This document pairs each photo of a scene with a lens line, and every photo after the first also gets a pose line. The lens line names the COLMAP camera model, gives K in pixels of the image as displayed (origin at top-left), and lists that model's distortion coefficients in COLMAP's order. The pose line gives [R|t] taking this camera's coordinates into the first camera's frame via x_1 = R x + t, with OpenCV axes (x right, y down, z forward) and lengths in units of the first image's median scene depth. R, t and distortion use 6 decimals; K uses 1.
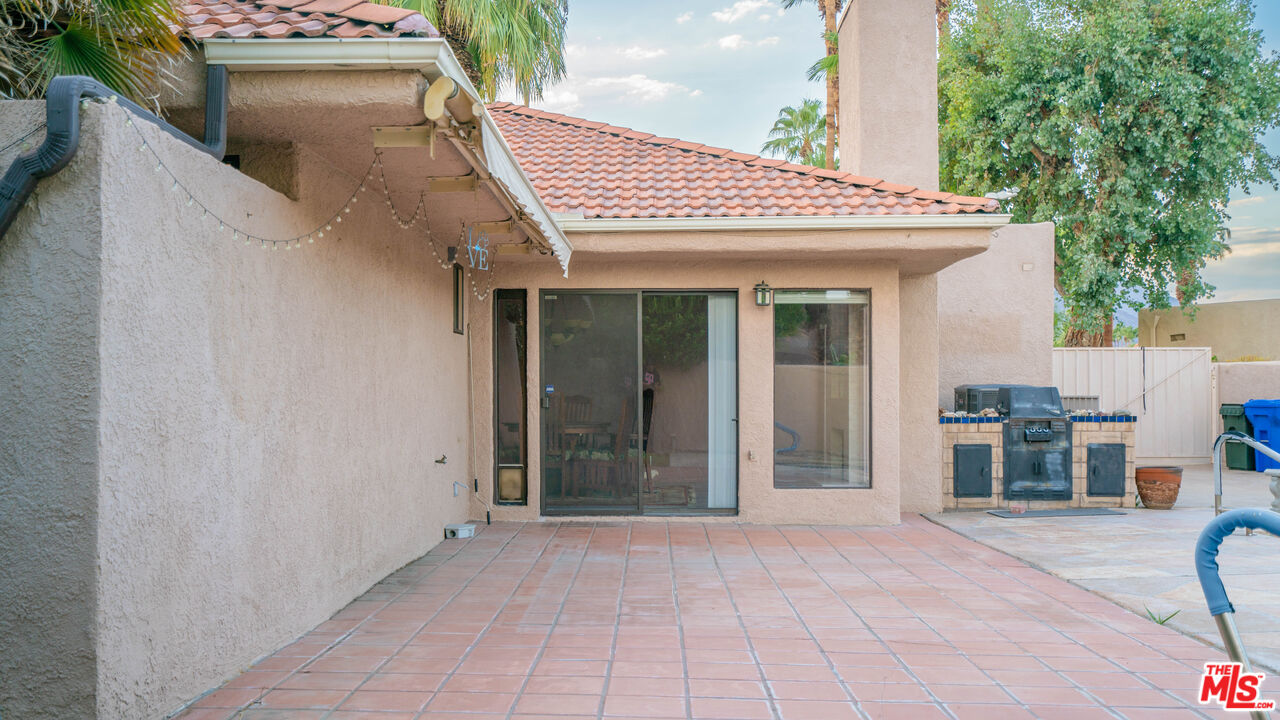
lens RADIAL K [[1292.6, 0, 638.3], [0, 1292.6, 387.1], [0, 0, 1]] dist [-0.013770, 0.011832]
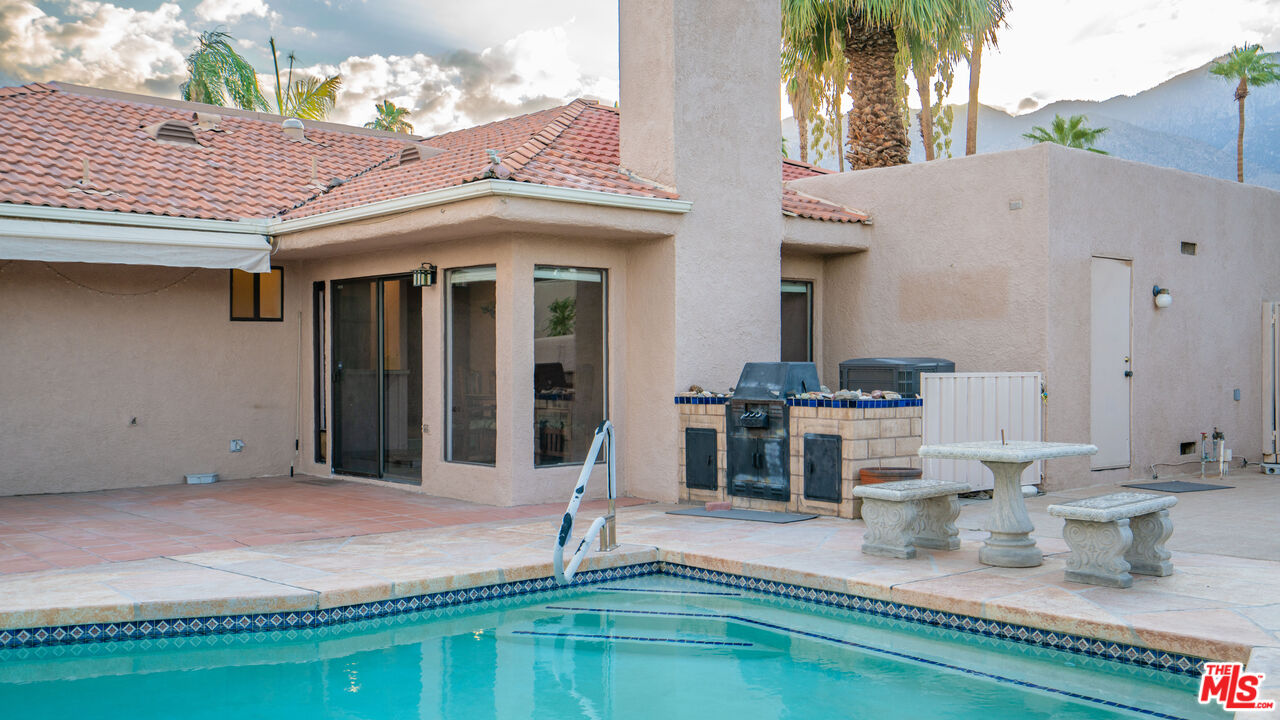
lens RADIAL K [[1238.1, 0, 624.9], [0, 1238.1, 338.1], [0, 0, 1]] dist [0.024693, 0.139390]
pose [[0.665234, -0.013529, -0.746512, 0.852140], [0.005870, 0.999900, -0.012891, -0.006264], [0.746611, 0.004193, 0.665247, 0.403366]]
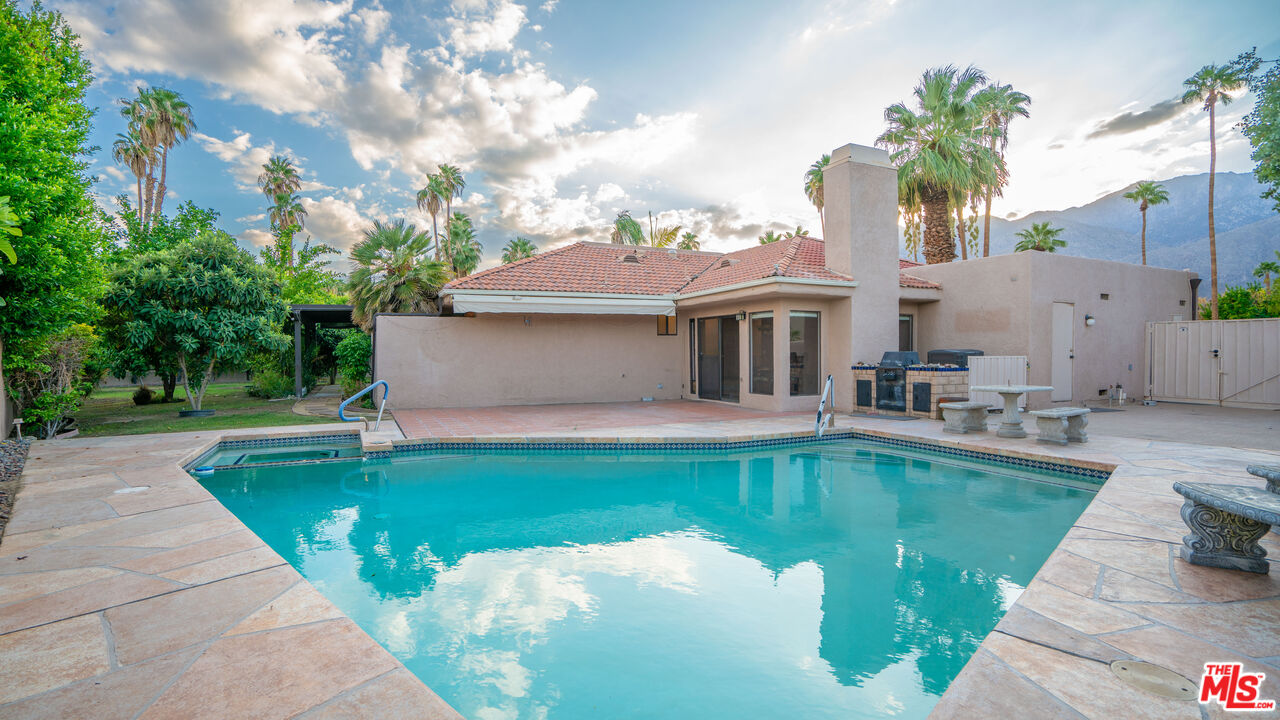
lens RADIAL K [[593.0, 0, 632.9], [0, 593.0, 355.2], [0, 0, 1]] dist [-0.050767, 0.017908]
pose [[0.440490, 0.003128, -0.897752, 0.927362], [0.009178, 0.999926, 0.007988, -0.005535], [0.897710, -0.011758, 0.440429, 0.270008]]
